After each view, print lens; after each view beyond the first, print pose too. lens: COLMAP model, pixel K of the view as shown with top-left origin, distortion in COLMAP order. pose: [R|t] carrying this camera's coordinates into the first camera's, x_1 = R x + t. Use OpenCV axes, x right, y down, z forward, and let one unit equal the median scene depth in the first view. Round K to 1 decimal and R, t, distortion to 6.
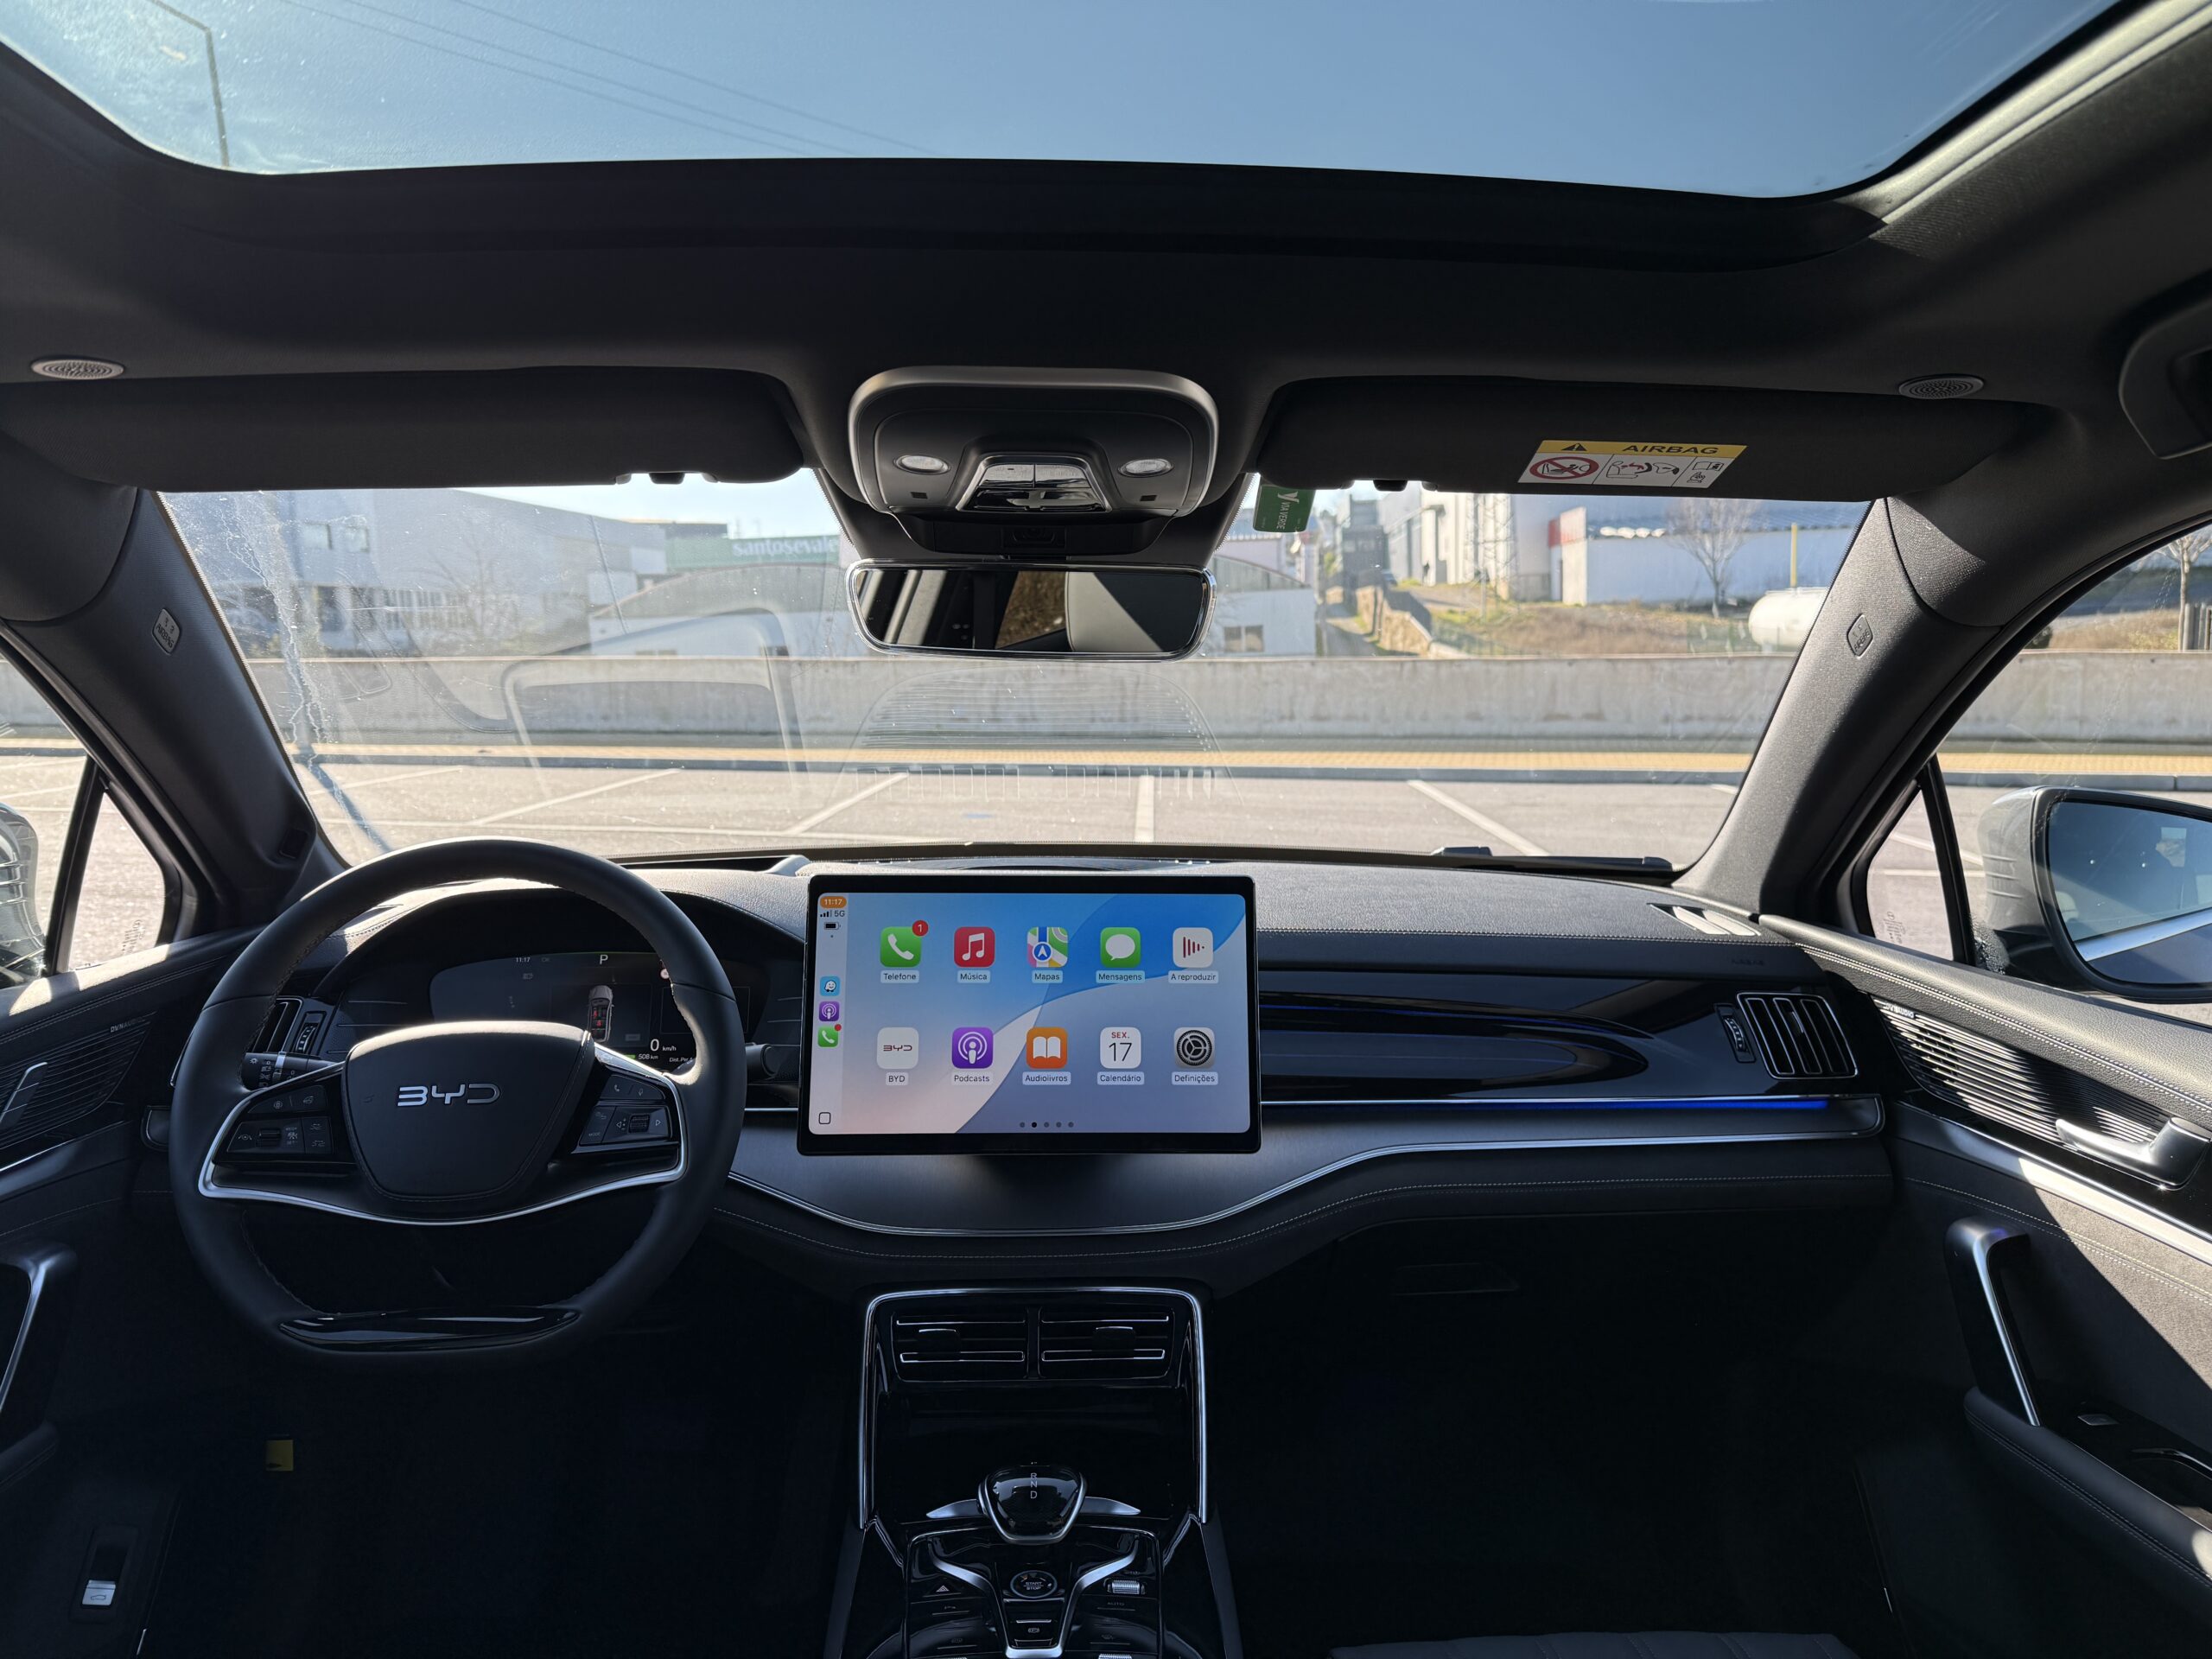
lens RADIAL K [[1548.6, 0, 1107.8], [0, 1548.6, 834.9], [0, 0, 1]] dist [0.091962, -0.130860]
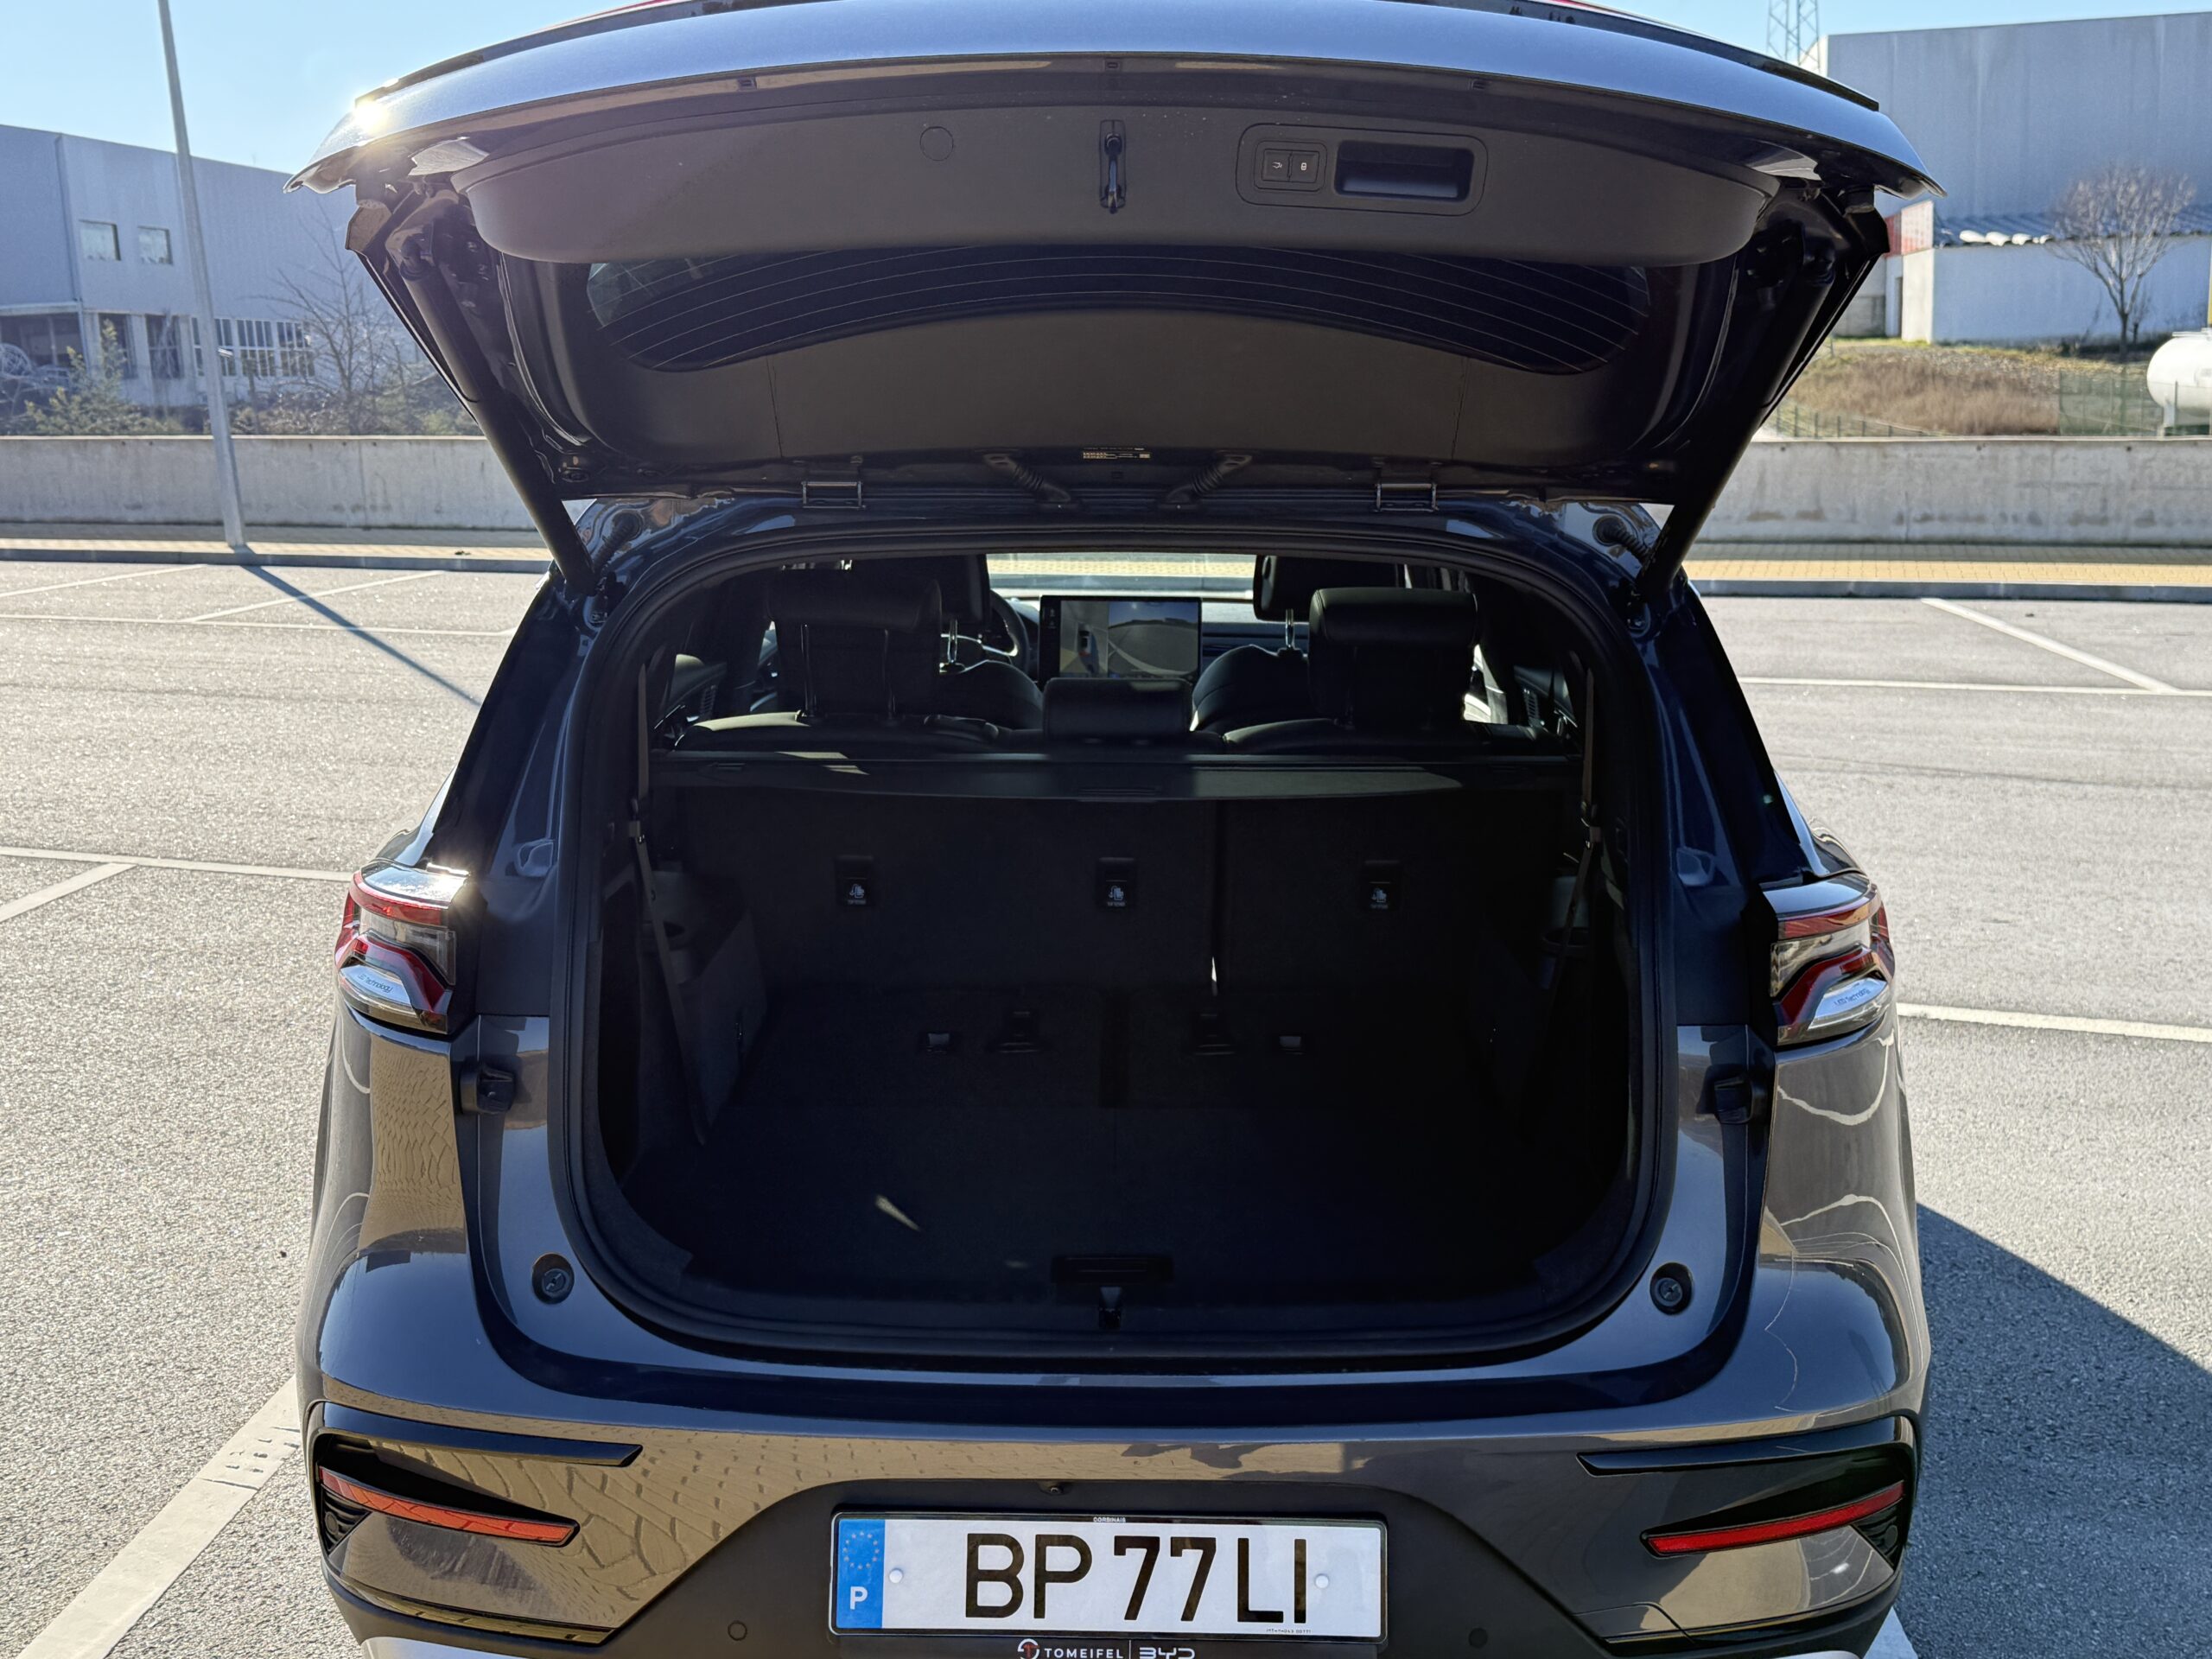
lens RADIAL K [[2366.8, 0, 1114.0], [0, 2366.8, 810.1], [0, 0, 1]] dist [0.018135, -0.009192]
pose [[0.998764, 0.010452, -0.048601, 0.127330], [-0.007859, 0.998551, 0.053244, 0.173590], [0.049087, -0.052796, 0.997398, -3.041599]]
